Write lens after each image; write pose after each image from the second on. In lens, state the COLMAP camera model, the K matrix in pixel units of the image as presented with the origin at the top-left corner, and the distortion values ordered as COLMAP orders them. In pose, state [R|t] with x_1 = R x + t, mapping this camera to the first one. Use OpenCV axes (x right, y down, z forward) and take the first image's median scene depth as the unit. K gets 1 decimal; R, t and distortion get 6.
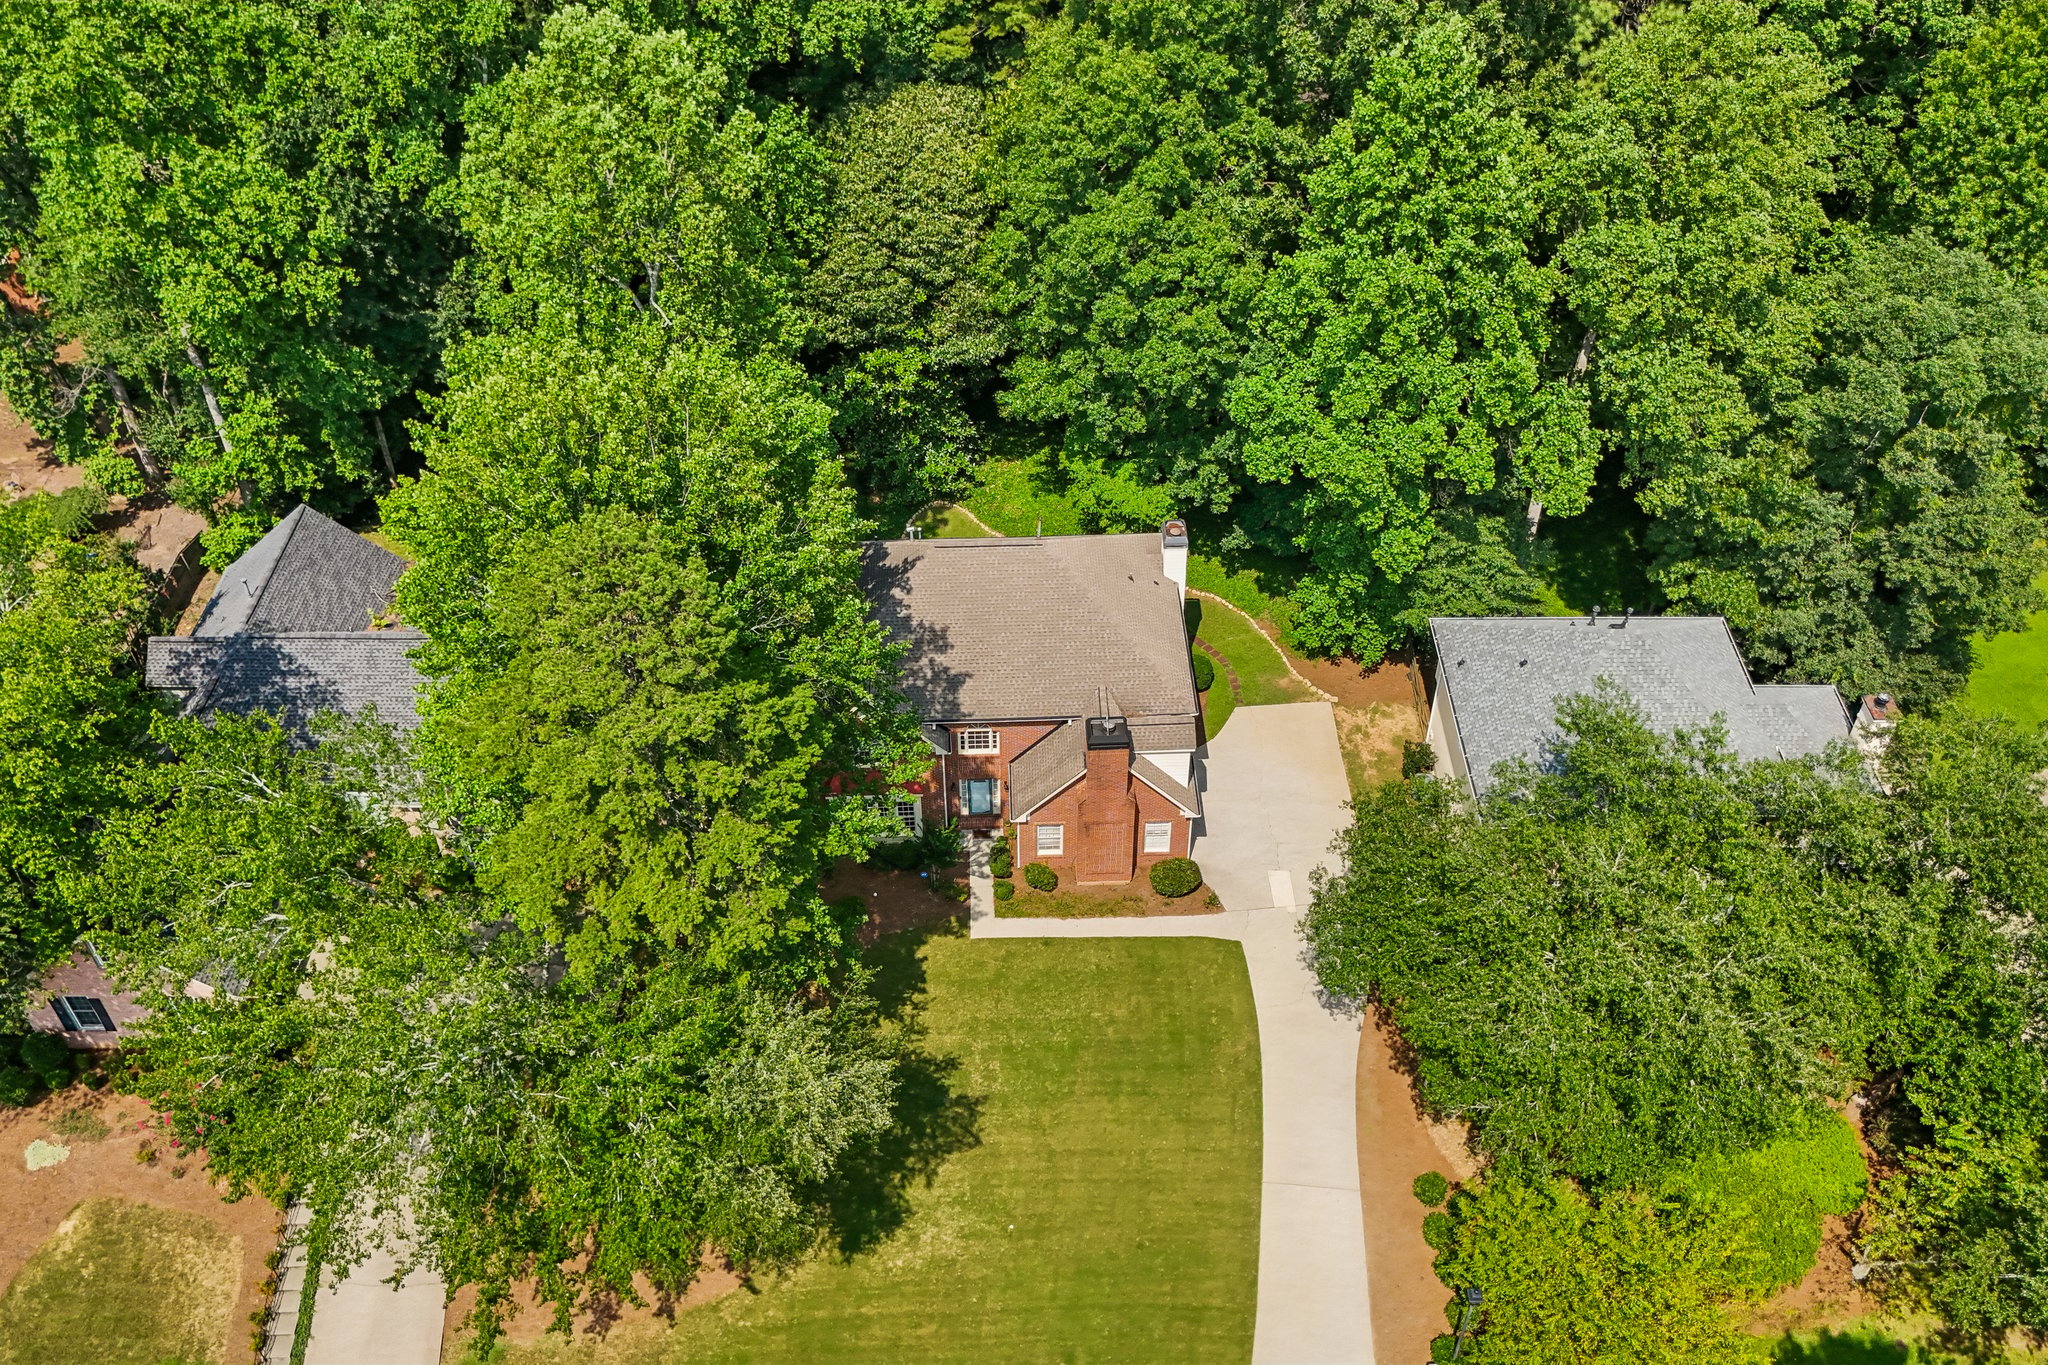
lens RADIAL K [[1785.1, 0, 1030.7], [0, 1785.1, 683.9], [0, 0, 1]] dist [0.092321, -0.130019]
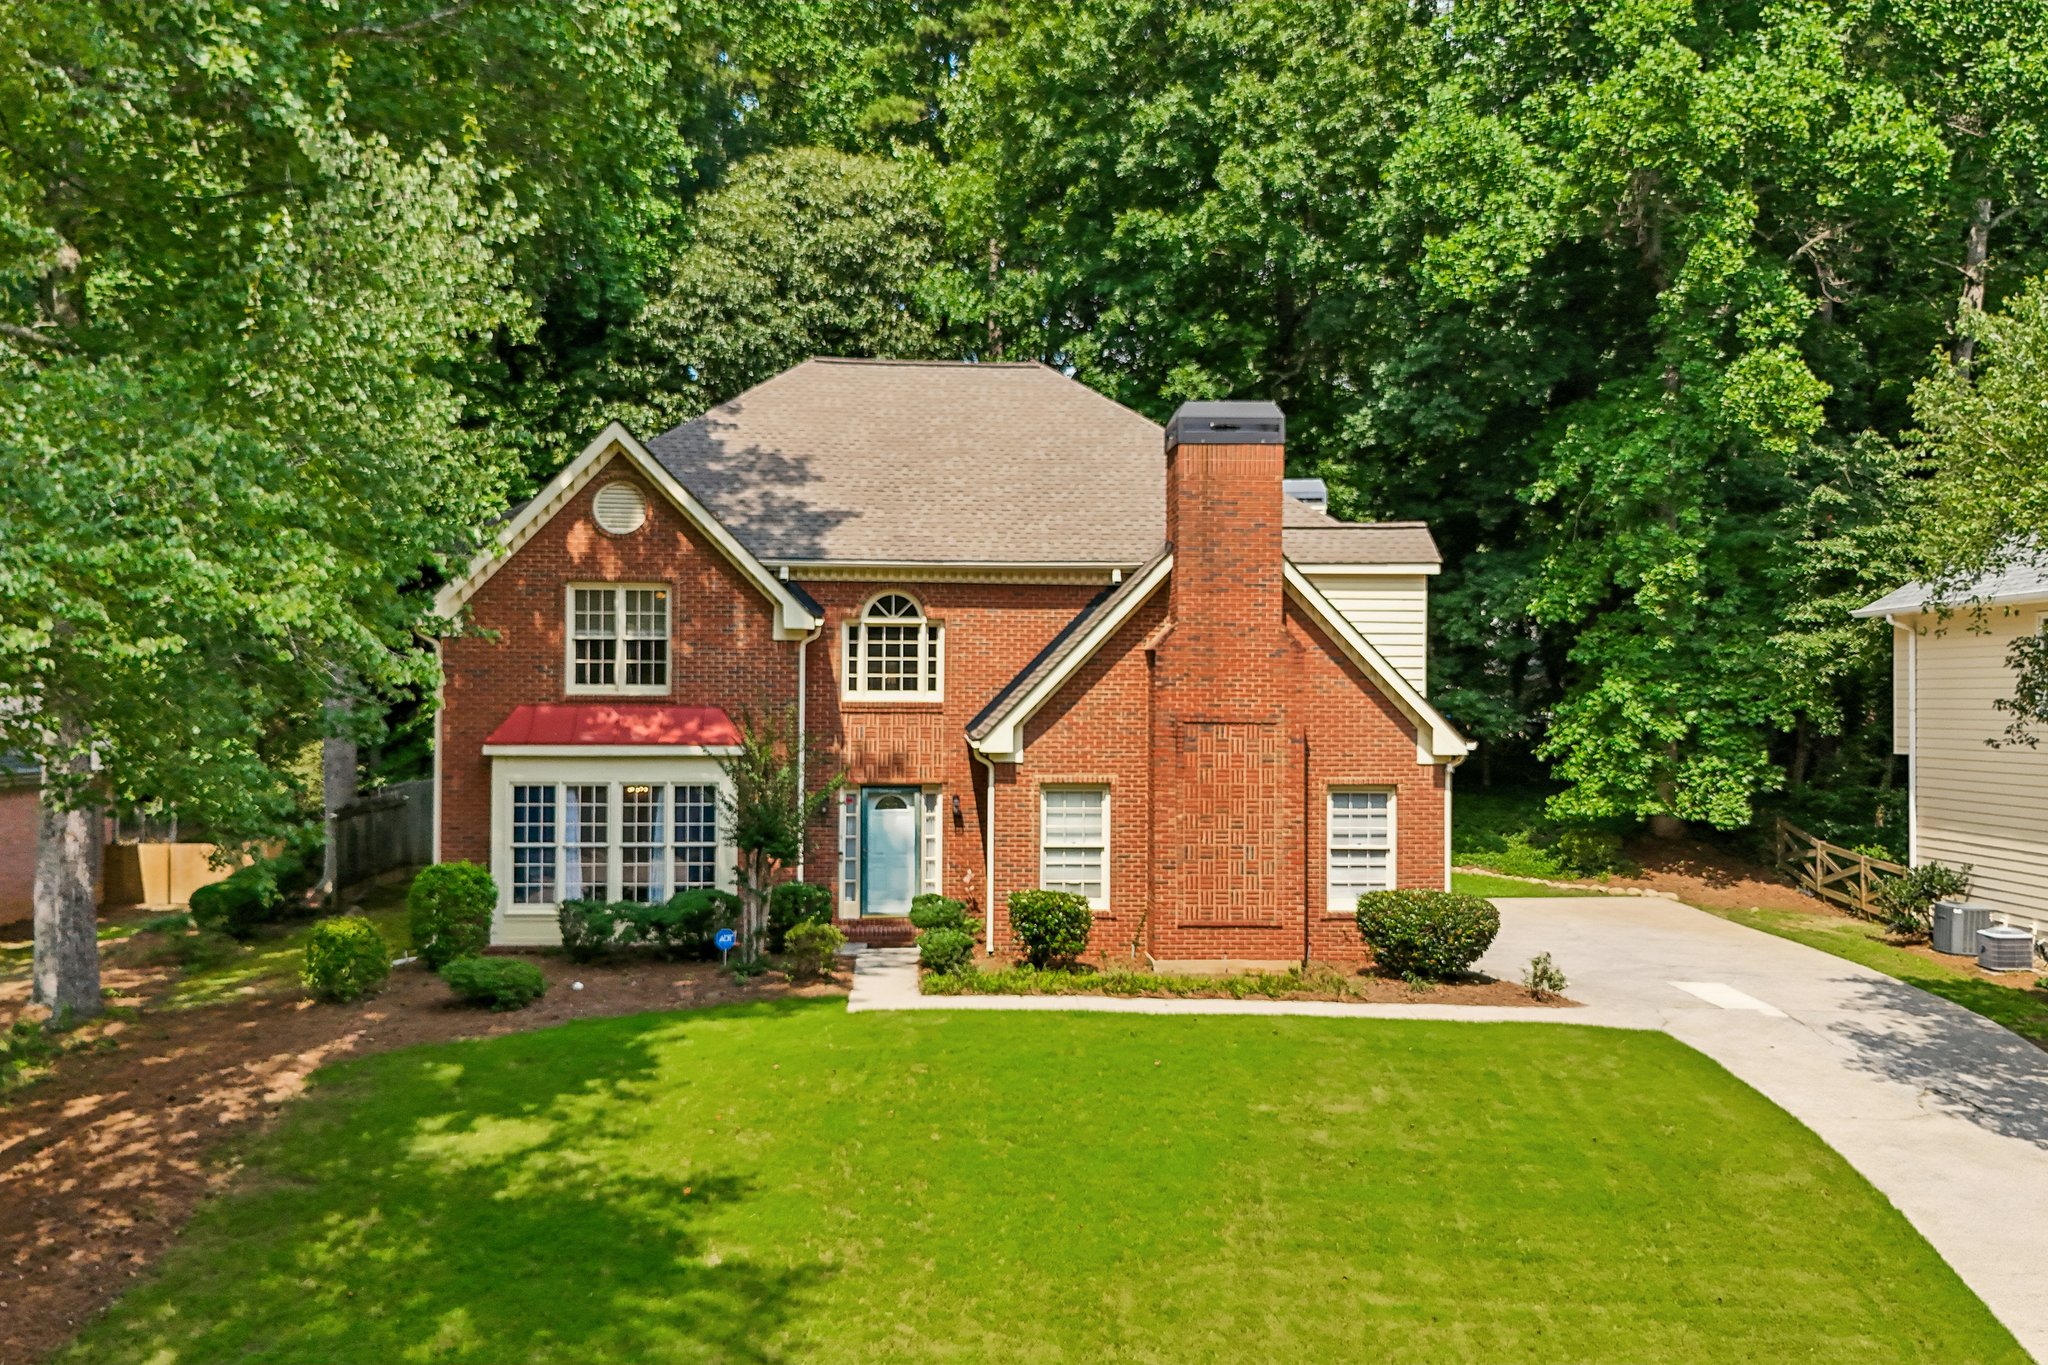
lens RADIAL K [[1785.1, 0, 1030.7], [0, 1785.1, 683.9], [0, 0, 1]] dist [0.092321, -0.130019]
pose [[0.999553, 0.007680, 0.028877, -0.009389], [0.014199, 0.728231, -0.685184, 0.320804], [-0.026292, 0.685288, 0.727797, 0.715221]]
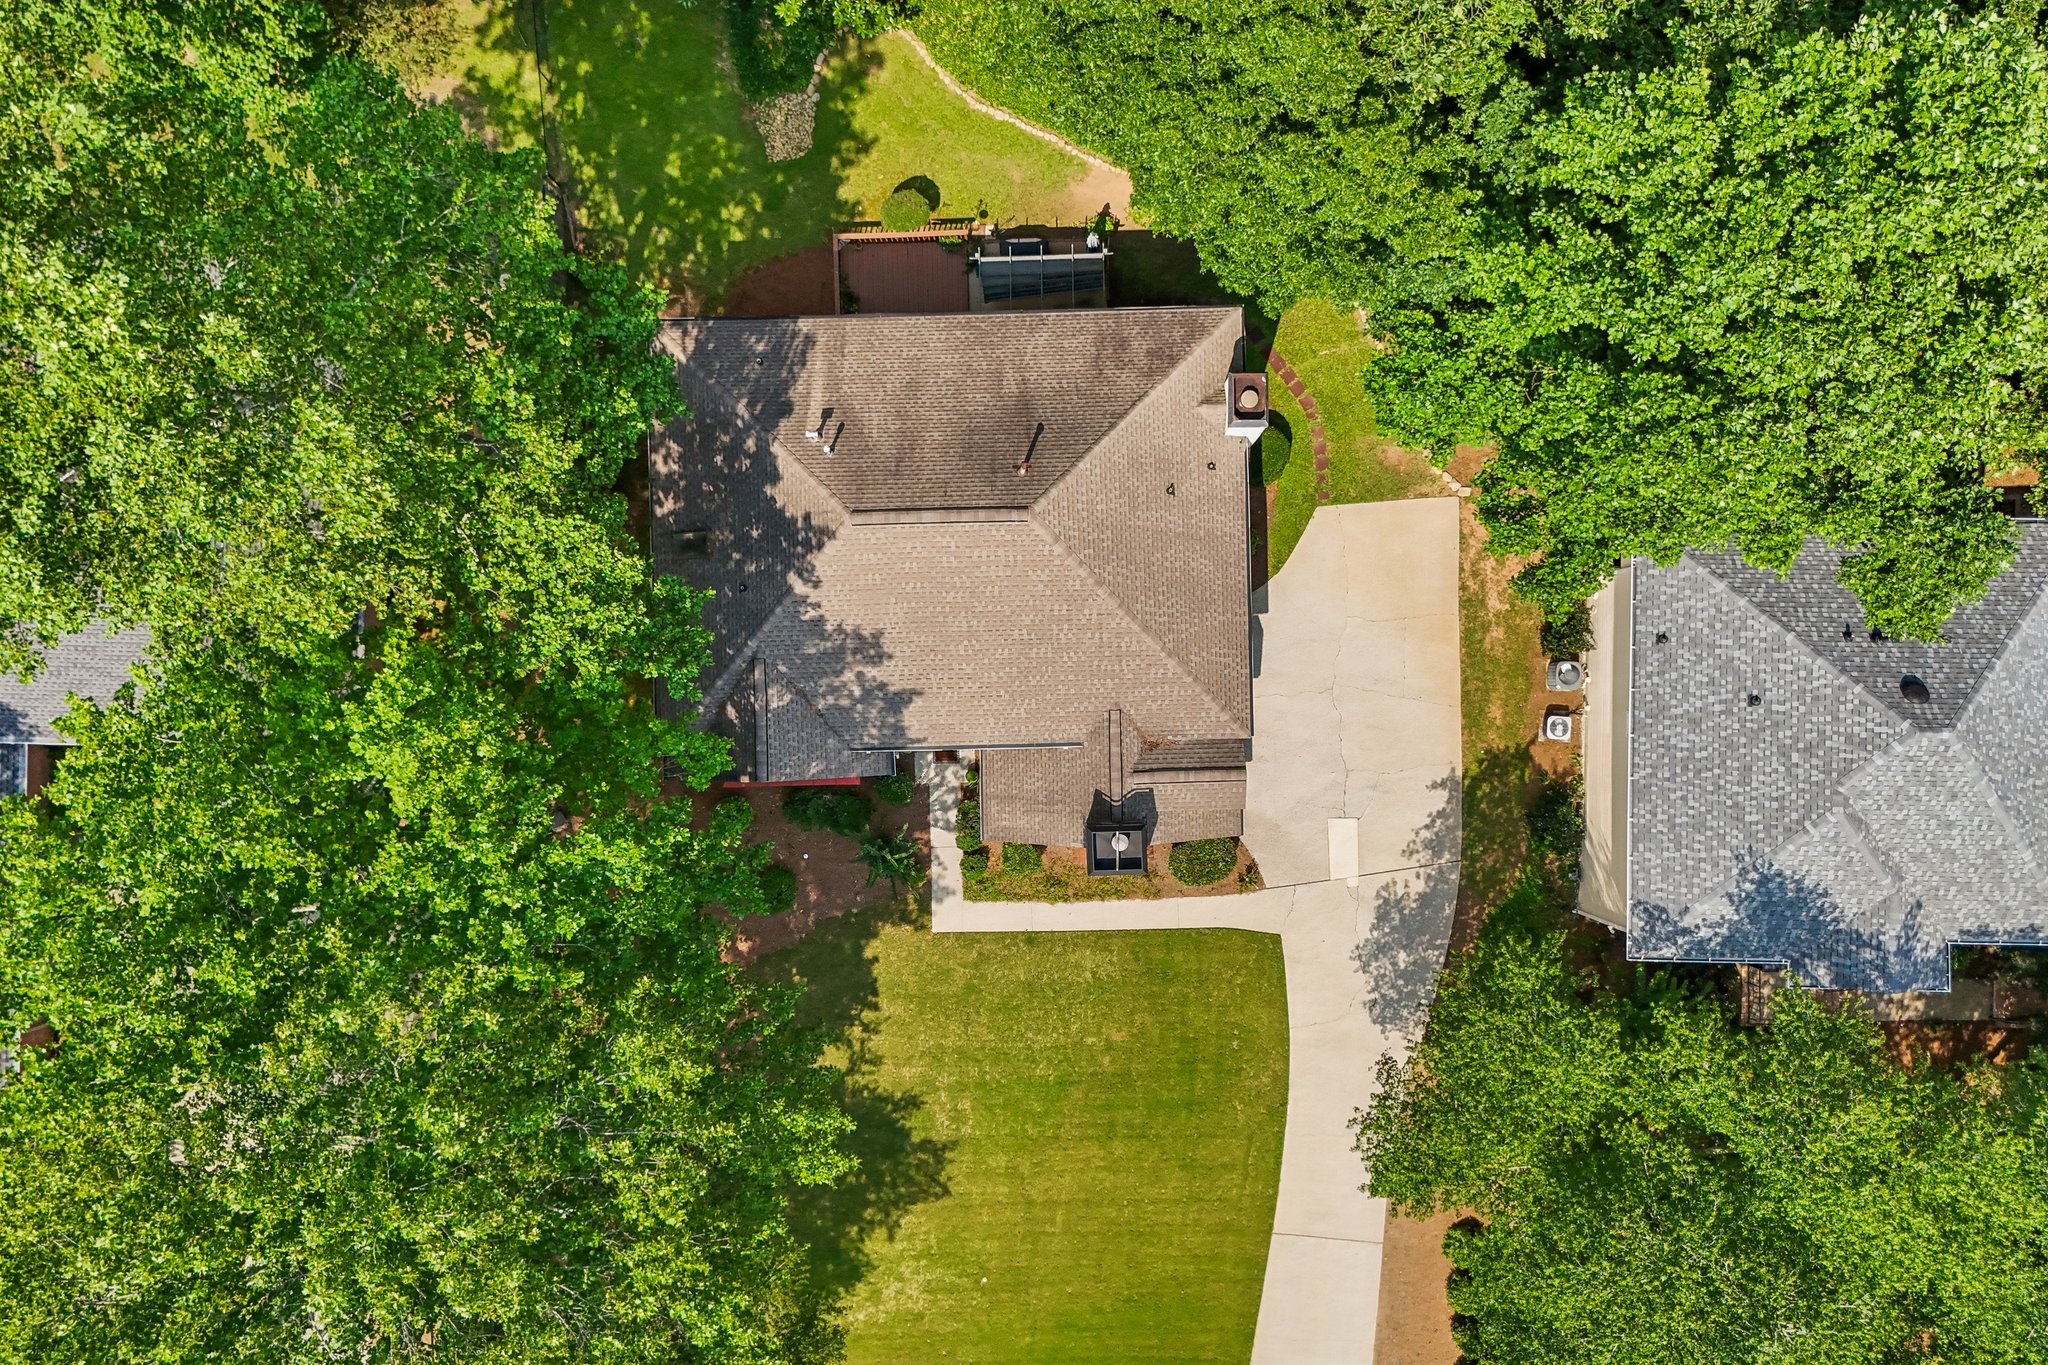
lens RADIAL K [[1816.6, 0, 1008.3], [0, 1816.6, 680.6], [0, 0, 1]] dist [0.090366, -0.136371]
pose [[0.999739, 0.013136, -0.018696, 0.012616], [0.004676, 0.683289, 0.730133, -0.507157], [0.022366, -0.730030, 0.683049, 0.536040]]
